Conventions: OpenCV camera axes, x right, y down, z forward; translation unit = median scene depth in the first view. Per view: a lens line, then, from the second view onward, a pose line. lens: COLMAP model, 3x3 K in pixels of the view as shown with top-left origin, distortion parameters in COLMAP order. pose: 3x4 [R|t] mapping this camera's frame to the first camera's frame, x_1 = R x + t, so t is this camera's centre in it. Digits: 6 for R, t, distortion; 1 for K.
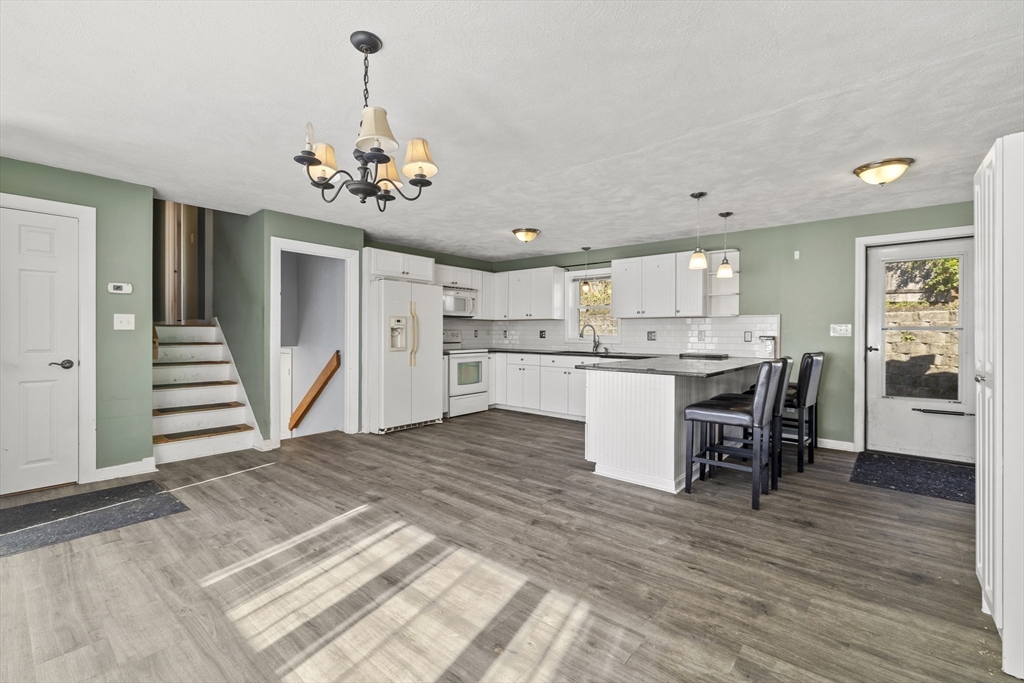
lens RADIAL K [[435.5, 0, 513.4], [0, 435.5, 337.2], [0, 0, 1]] dist [0.001762, -0.000531]
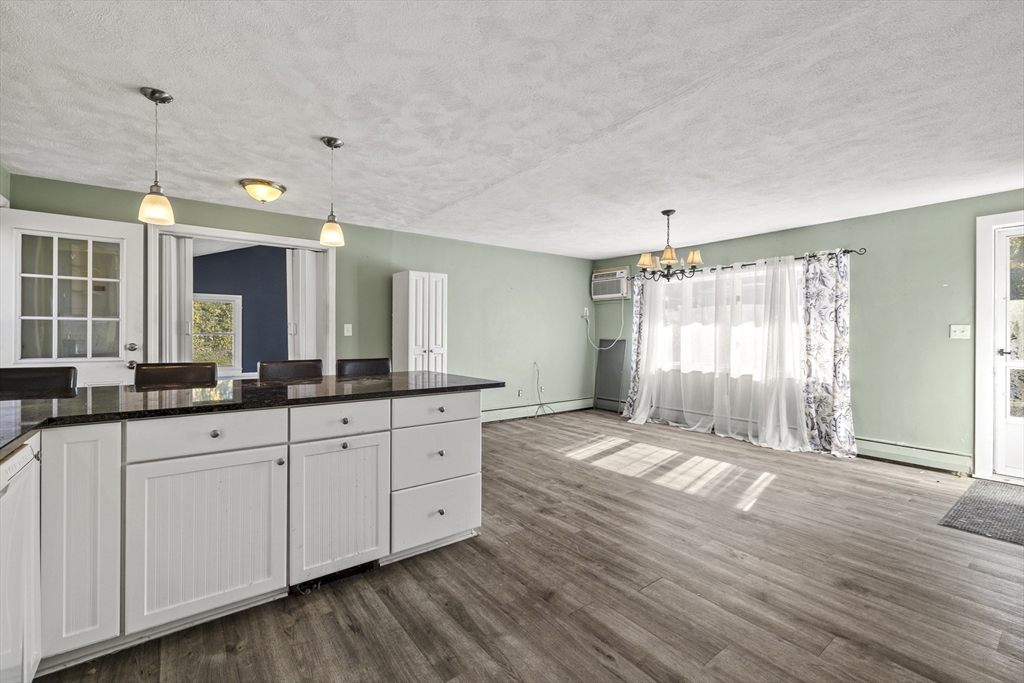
lens RADIAL K [[435.5, 0, 512.5], [0, 435.5, 337.1], [0, 0, 1]] dist [0.001762, -0.000531]
pose [[-0.975248, -0.013880, 0.220676, -0.033307], [-0.011669, 0.999868, 0.011321, -0.020813], [-0.220804, 0.008466, -0.975281, 2.234049]]
